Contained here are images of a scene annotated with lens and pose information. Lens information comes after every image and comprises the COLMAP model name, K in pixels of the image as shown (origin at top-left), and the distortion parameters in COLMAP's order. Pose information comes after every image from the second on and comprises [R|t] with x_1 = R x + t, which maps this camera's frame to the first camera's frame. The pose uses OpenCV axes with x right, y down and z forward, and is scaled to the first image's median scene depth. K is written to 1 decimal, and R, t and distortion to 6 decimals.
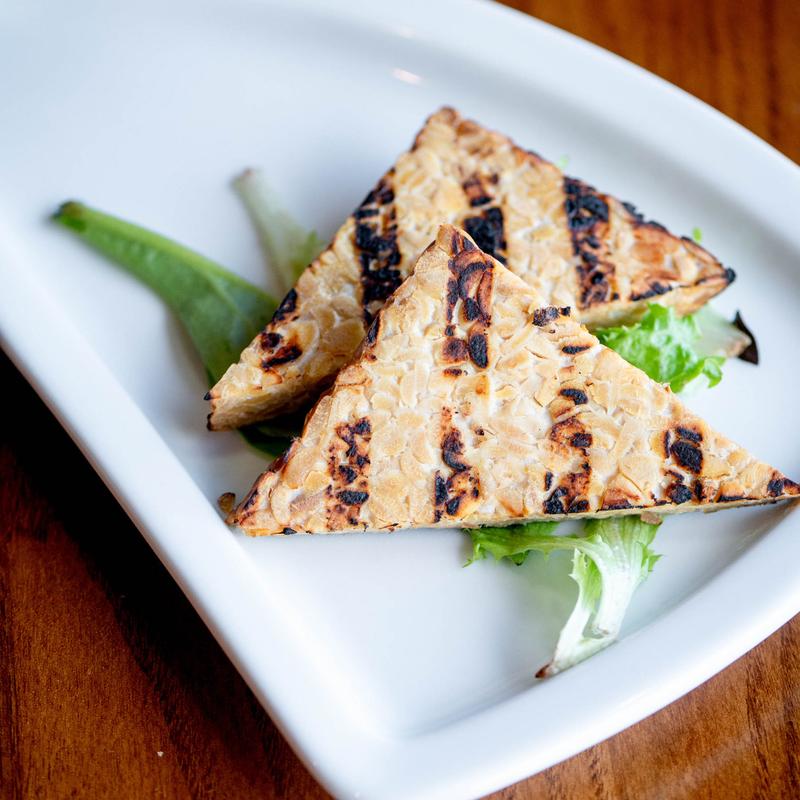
lens RADIAL K [[3967.0, 0, 400.0], [0, 3967.0, 400.0], [0, 0, 1]] dist [0.096315, -9.044998]
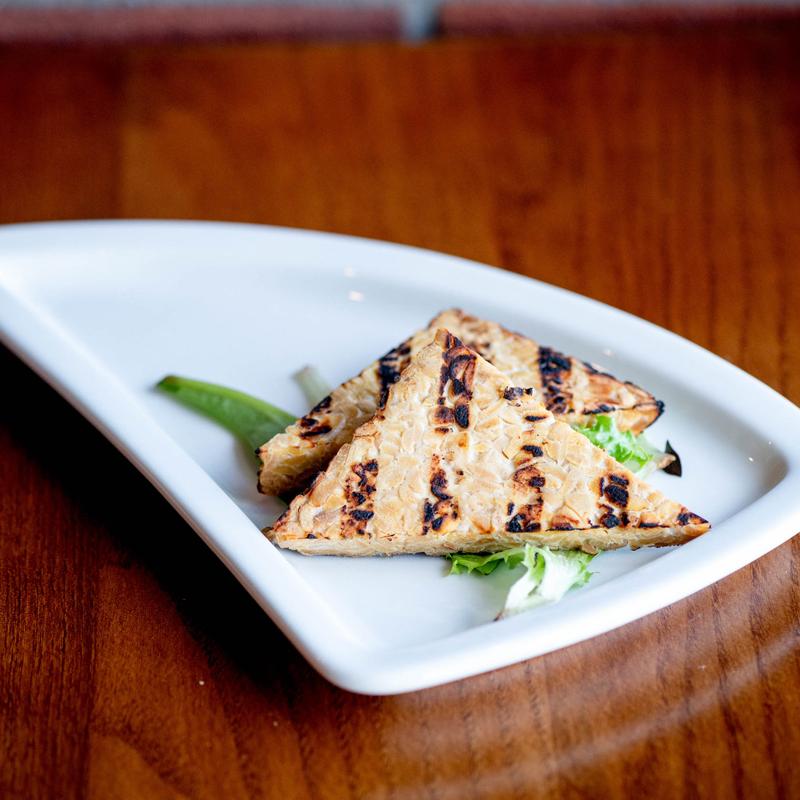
lens RADIAL K [[3967.0, 0, 400.0], [0, 3967.0, 400.0], [0, 0, 1]] dist [0.096315, -9.044998]
pose [[0.997539, 0.028744, -0.063949, 0.083909], [-0.051321, 0.920787, -0.386674, 0.497785], [0.047769, 0.389005, 0.919996, -0.226411]]
